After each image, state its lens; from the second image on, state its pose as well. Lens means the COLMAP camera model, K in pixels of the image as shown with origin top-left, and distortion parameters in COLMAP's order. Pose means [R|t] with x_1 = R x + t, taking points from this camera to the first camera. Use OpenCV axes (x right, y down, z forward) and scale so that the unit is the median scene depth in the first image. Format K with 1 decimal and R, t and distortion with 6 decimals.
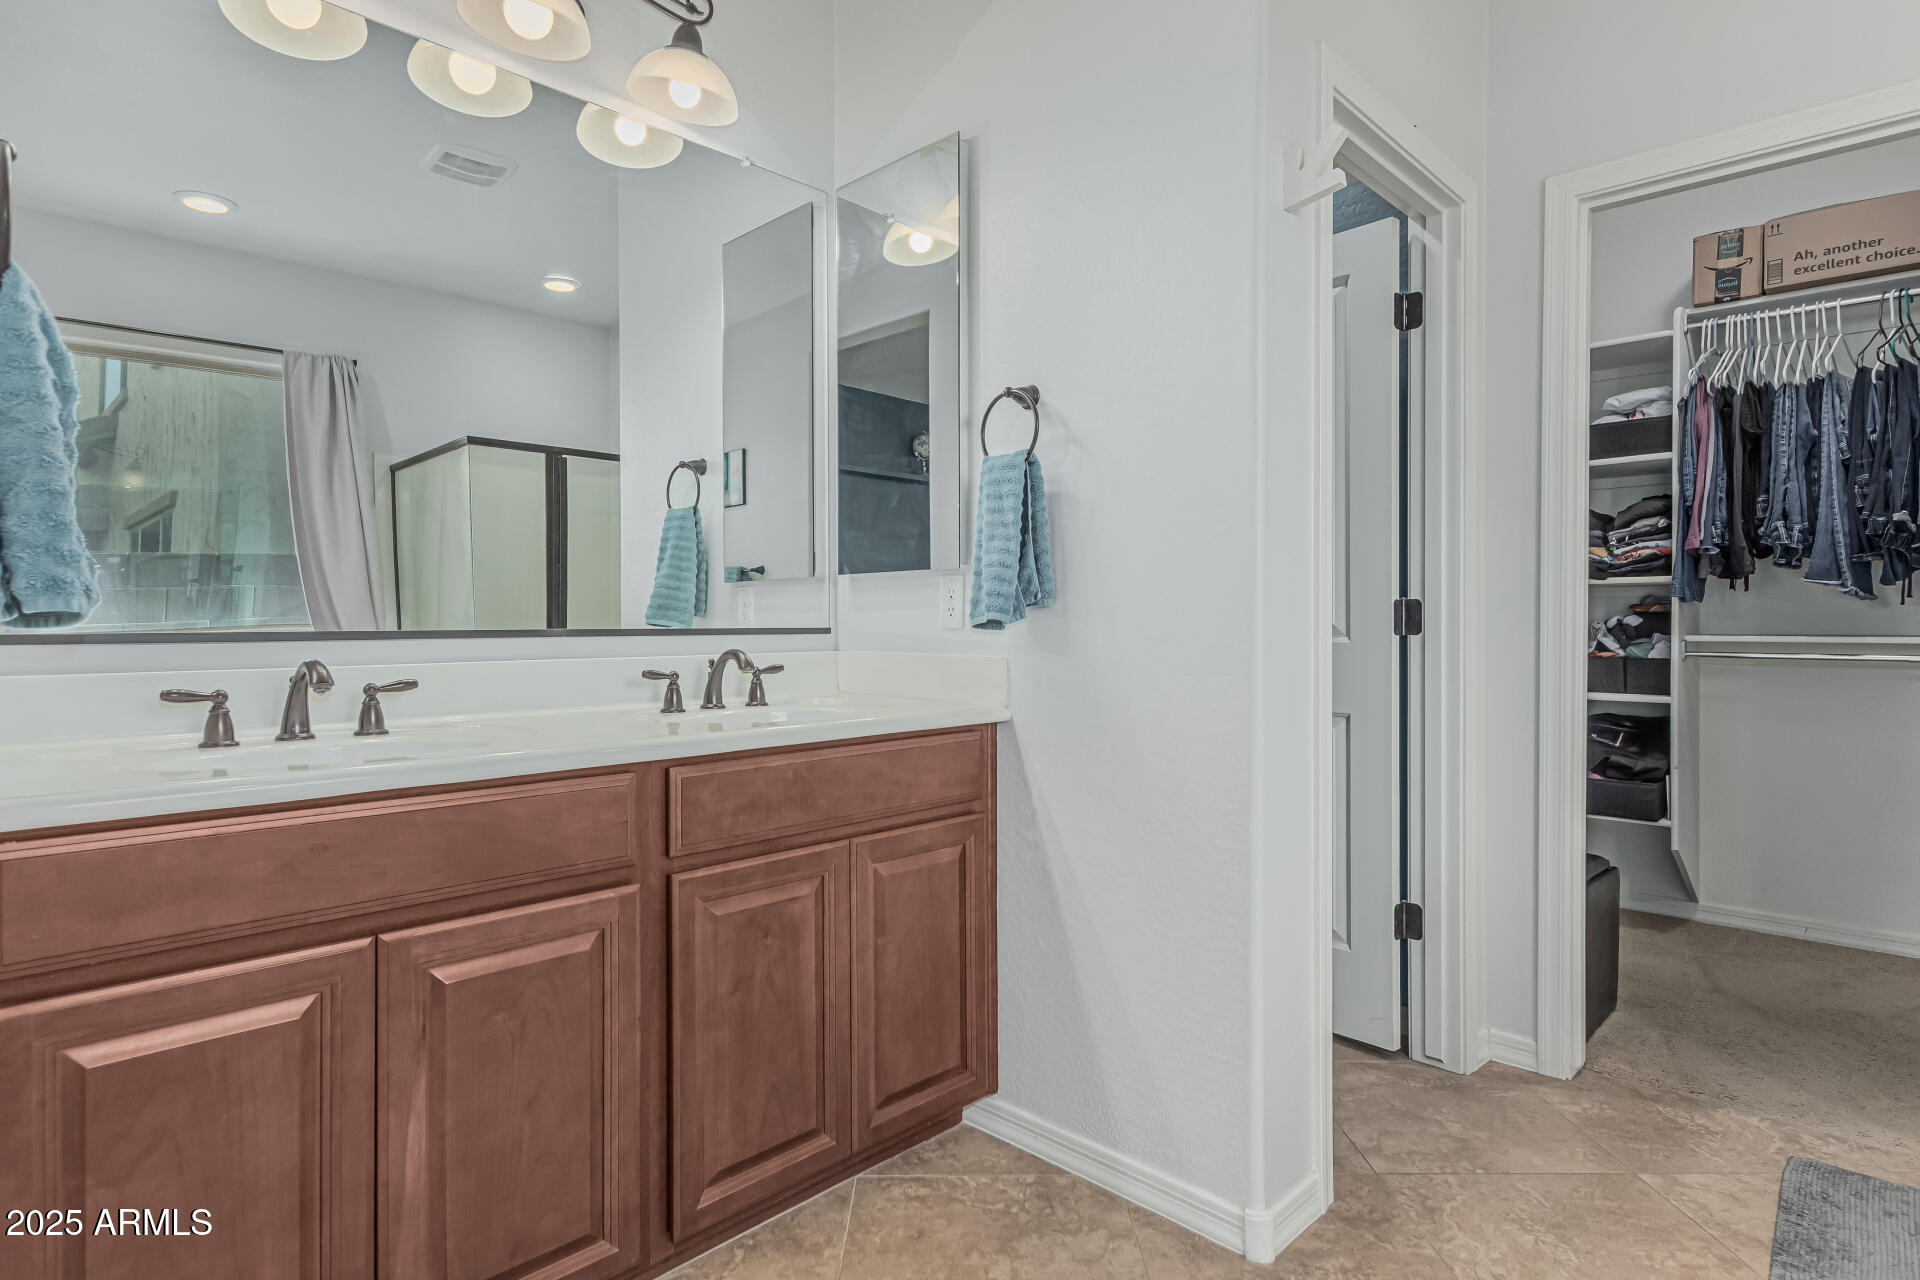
lens RADIAL K [[1006.6, 0, 943.7], [0, 1006.6, 628.8], [0, 0, 1]] dist [0.004652, -0.004540]
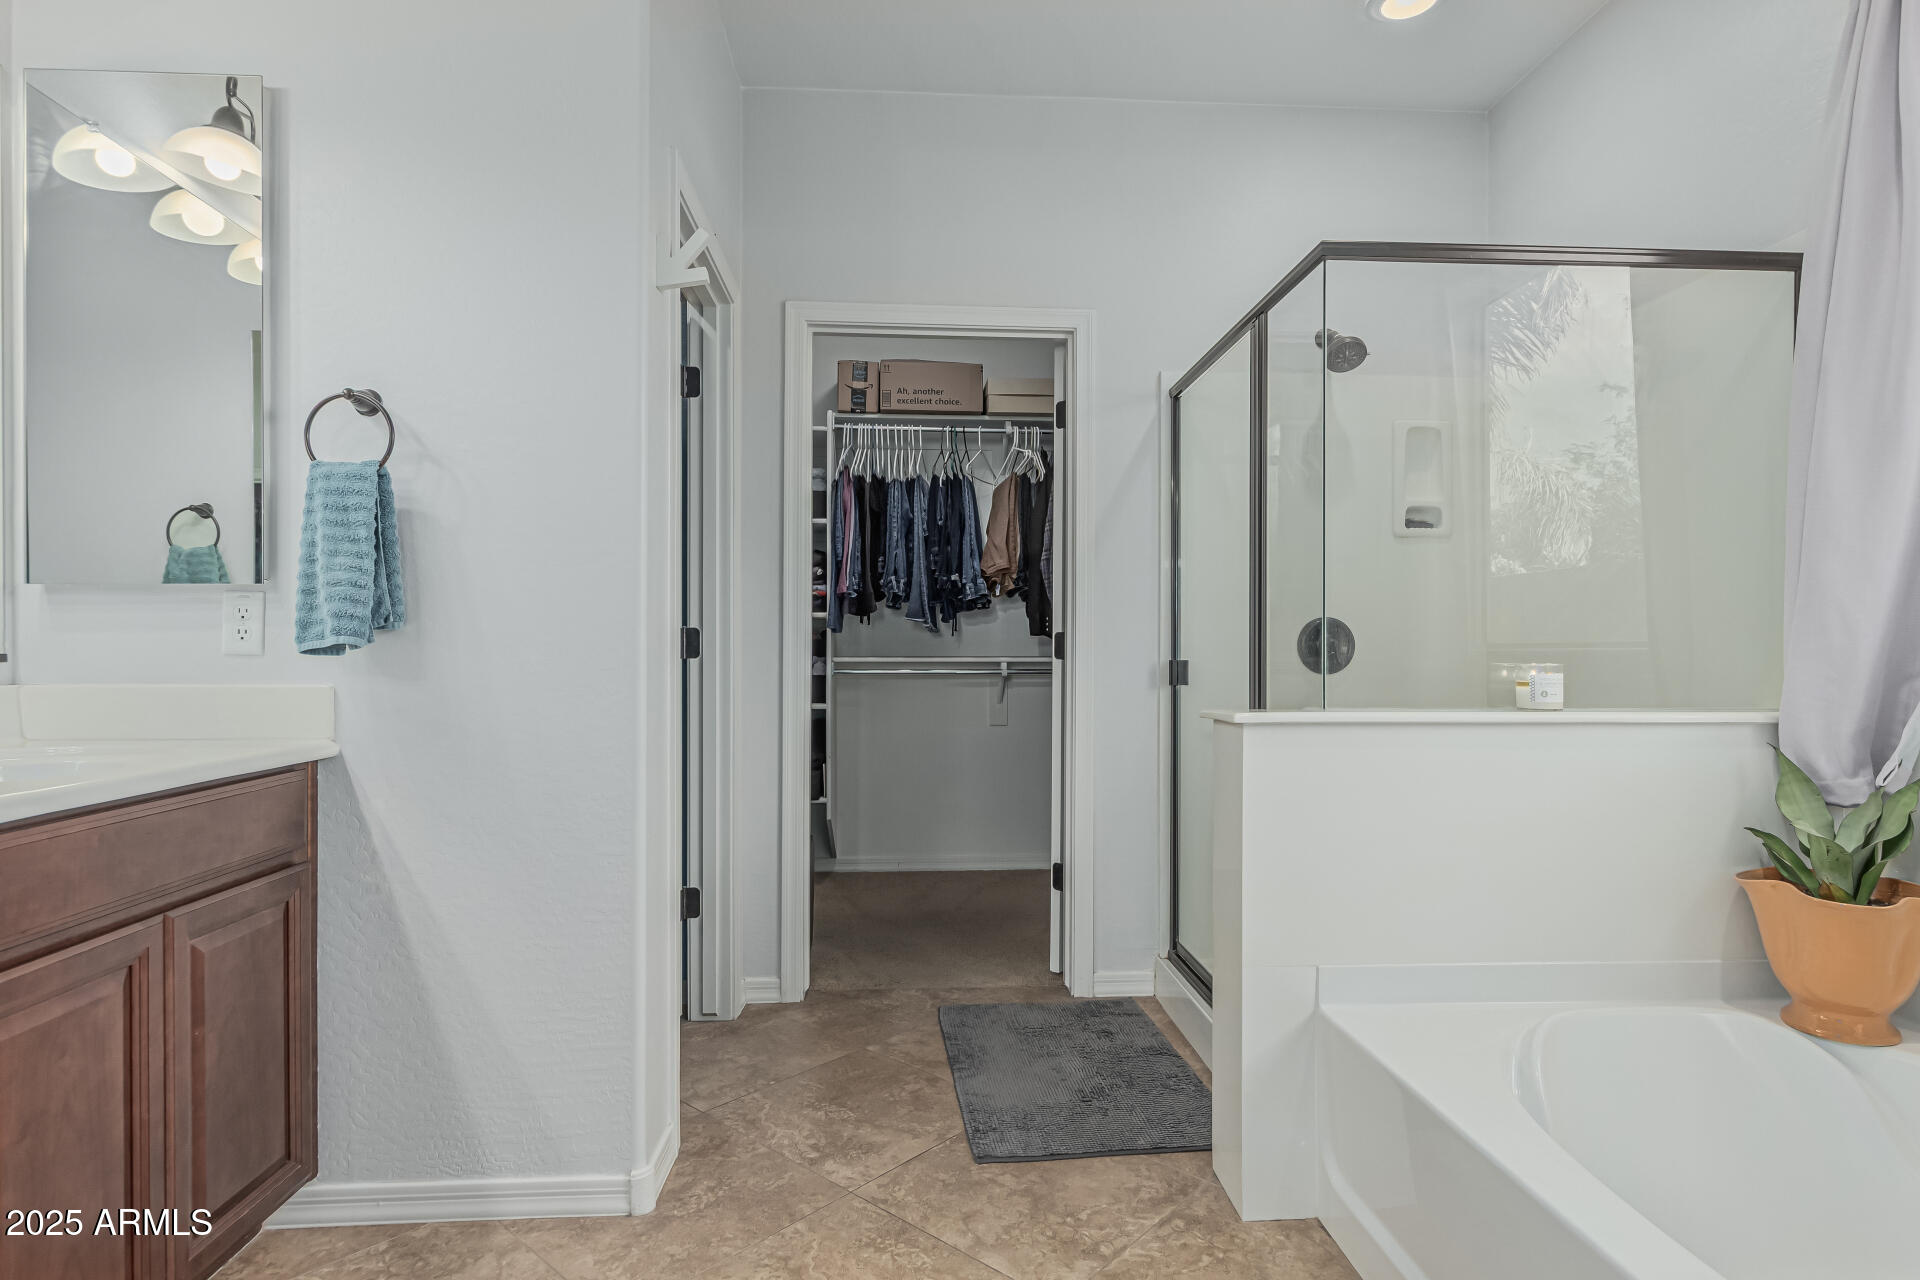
lens RADIAL K [[1006.6, 0, 956.2], [0, 1006.6, 650.0], [0, 0, 1]] dist [0.004652, -0.004540]
pose [[0.668680, -0.000761, 0.743550, -0.230702], [0.003511, 0.999992, -0.002134, 0.000210], [-0.743542, 0.004038, 0.668677, -0.014848]]
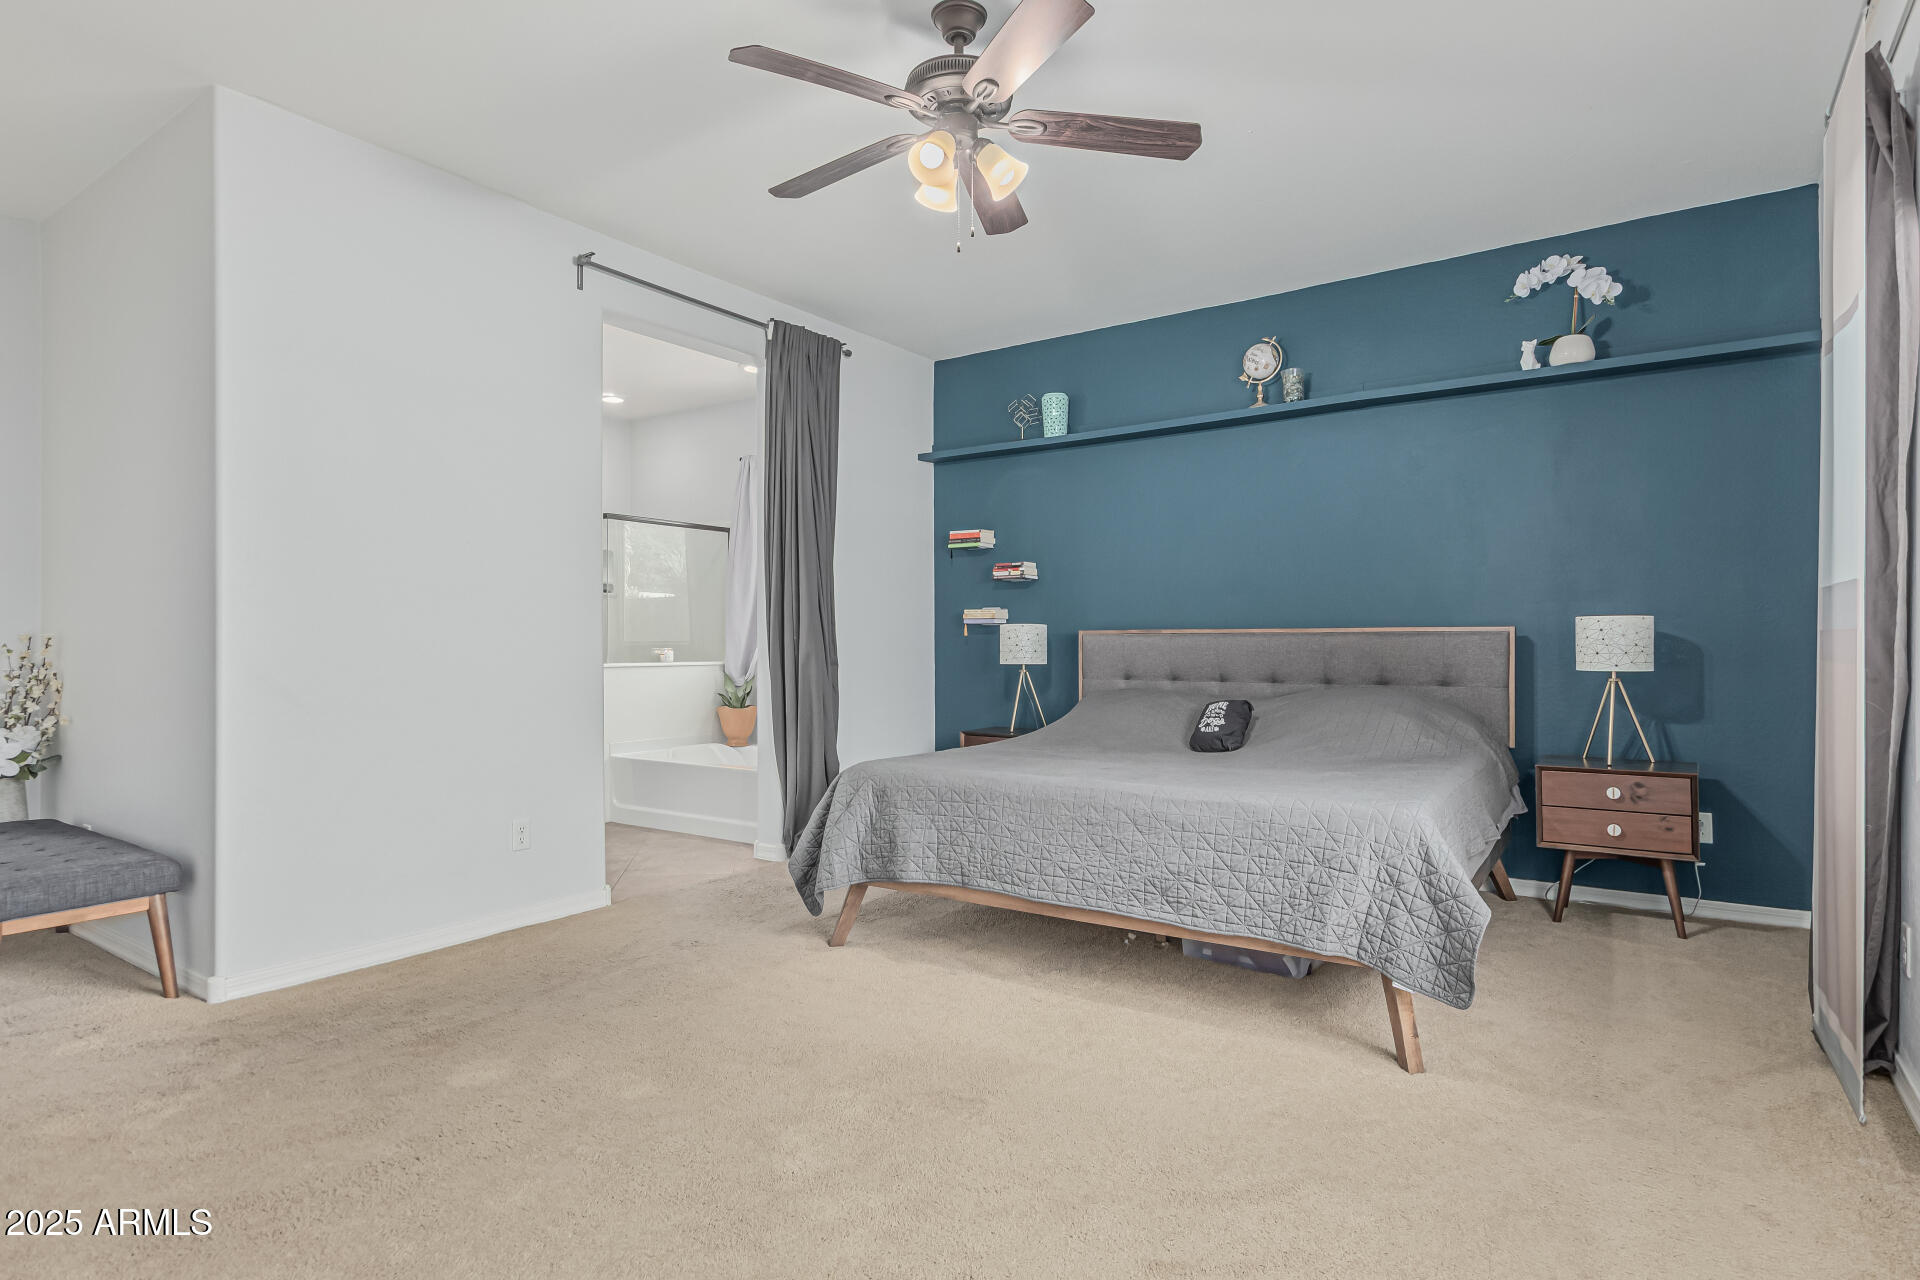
lens RADIAL K [[1006.6, 0, 955.8], [0, 1006.6, 638.9], [0, 0, 1]] dist [0.004652, -0.004540]
pose [[-0.167042, -0.005235, 0.985936, -2.299945], [0.007089, 0.999954, 0.006511, -0.027871], [-0.985924, 0.008077, -0.166997, -0.146936]]
